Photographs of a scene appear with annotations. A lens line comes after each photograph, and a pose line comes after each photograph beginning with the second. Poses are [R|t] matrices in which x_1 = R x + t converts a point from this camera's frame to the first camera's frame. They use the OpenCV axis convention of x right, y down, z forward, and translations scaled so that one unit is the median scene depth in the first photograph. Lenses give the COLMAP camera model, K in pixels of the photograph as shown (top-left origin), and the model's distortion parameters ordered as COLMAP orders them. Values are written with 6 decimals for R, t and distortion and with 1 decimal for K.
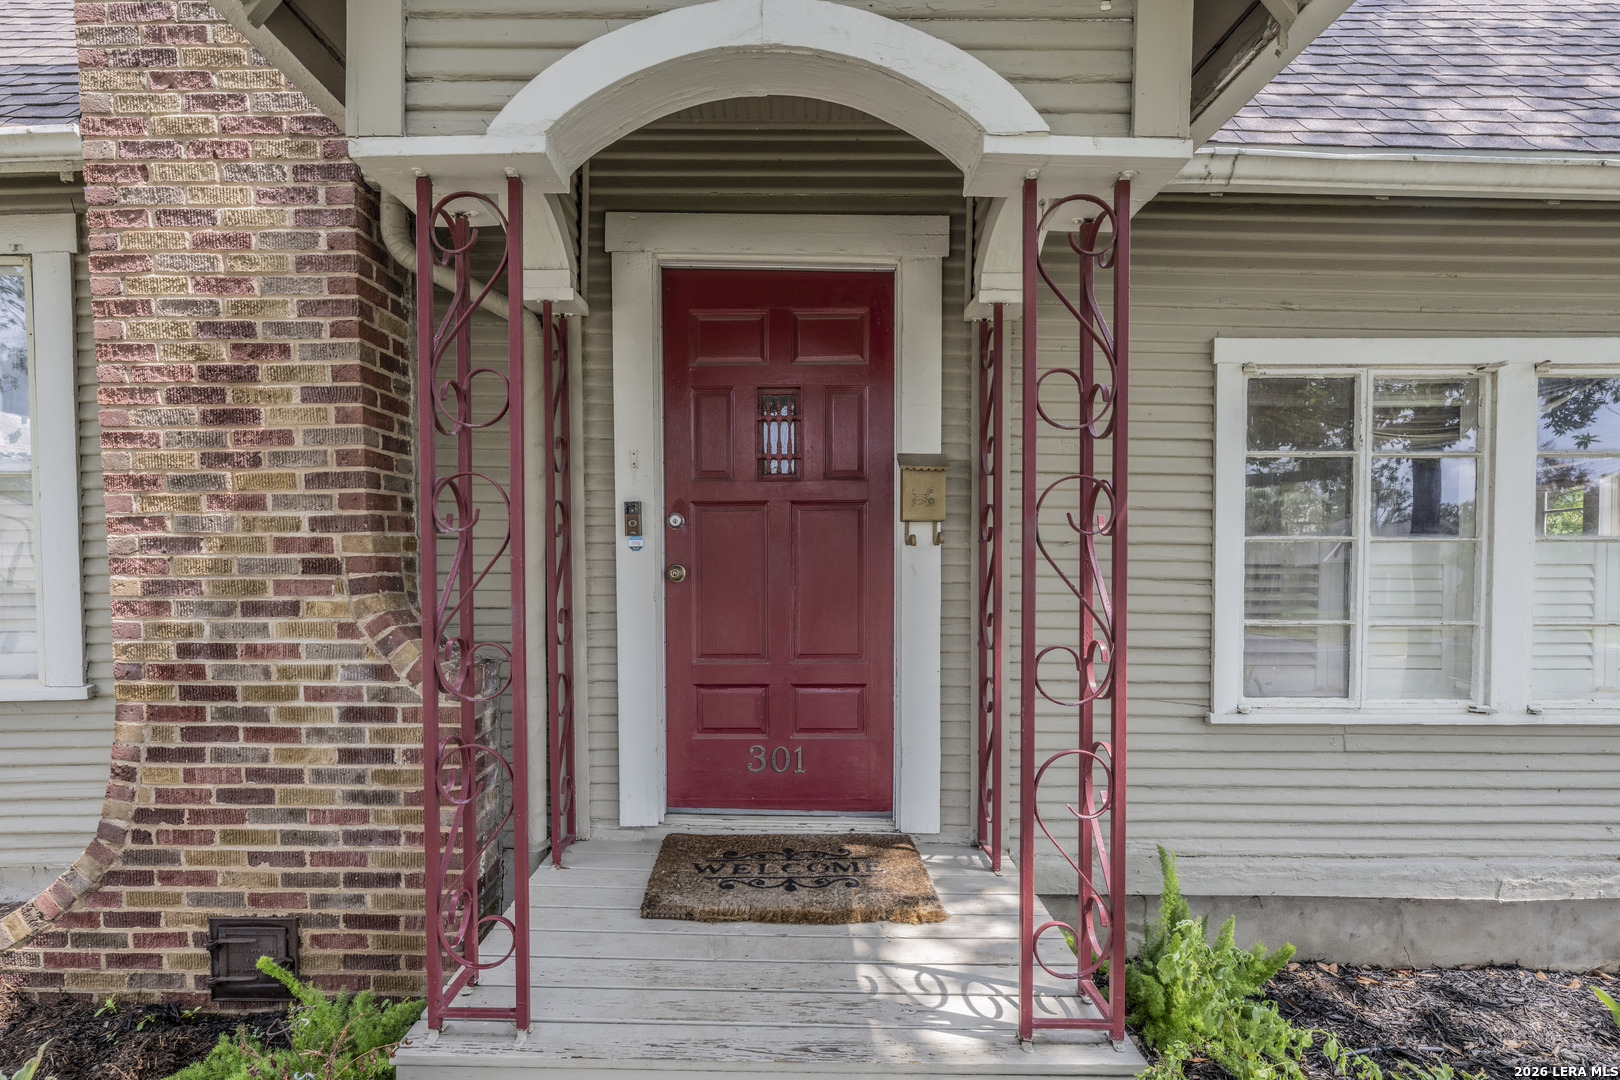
lens RADIAL K [[815.6, 0, 779.7], [0, 815.6, 585.4], [0, 0, 1]] dist [0.005482, -0.000465]
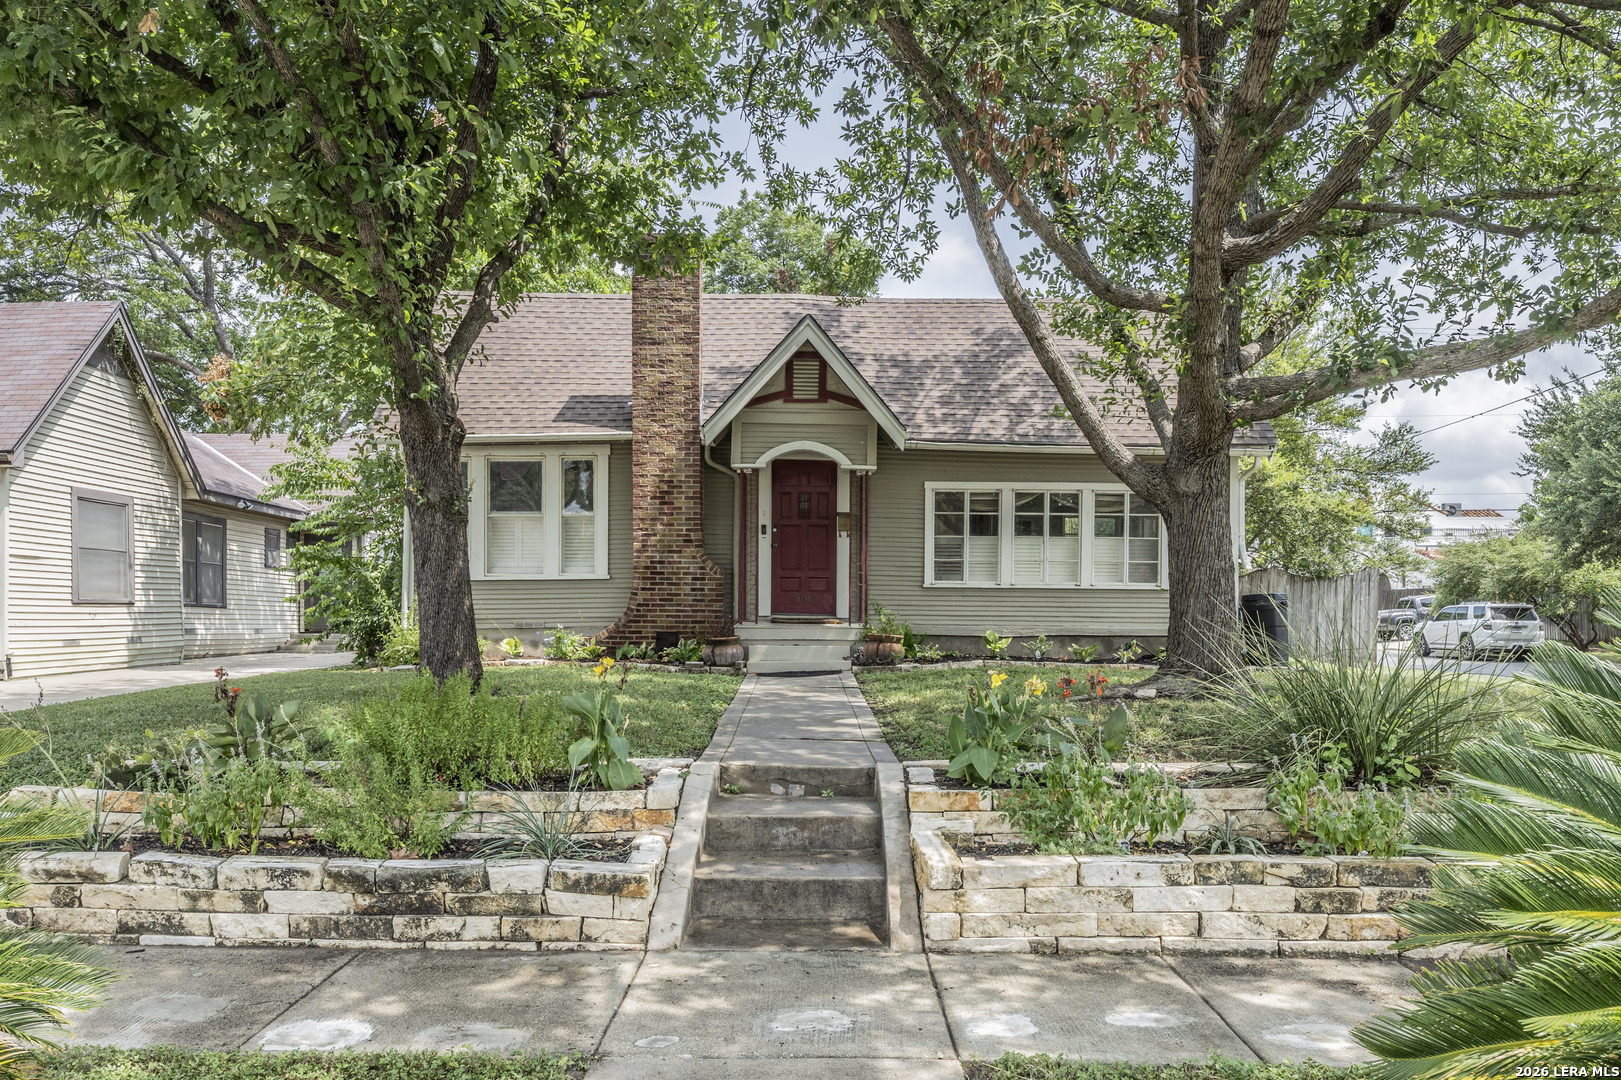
lens RADIAL K [[1197.5, 0, 842.1], [0, 1197.5, 537.2], [0, 0, 1]] dist [0.002531, -0.016986]
pose [[0.999942, 0.008091, -0.007164, 0.220472], [-0.008619, 0.996992, -0.077026, 0.391229], [0.006520, 0.077083, 0.997003, -4.684572]]
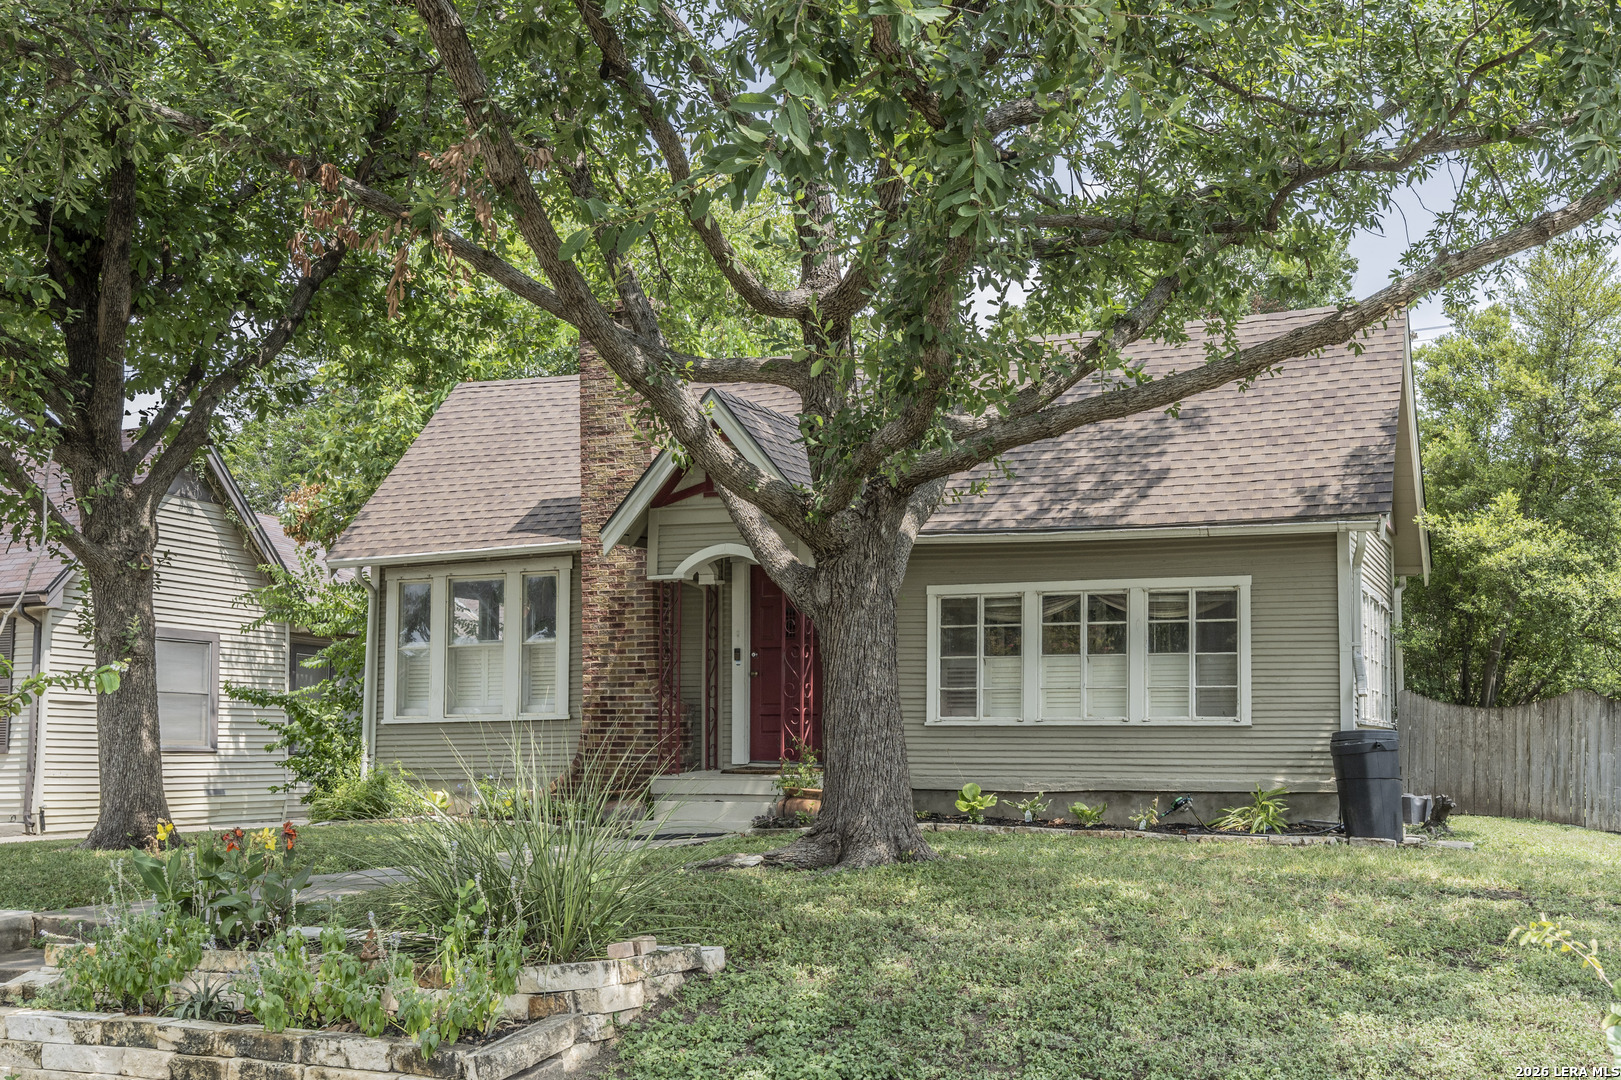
lens RADIAL K [[1708.0, 0, 820.4], [0, 1708.0, 523.3], [0, 0, 1]] dist [-0.003048, 0.000000]
pose [[0.920935, -0.047186, -0.386850, 2.663771], [-0.012263, 0.988643, -0.149784, 0.391342], [0.389524, 0.142686, 0.909897, -4.822850]]
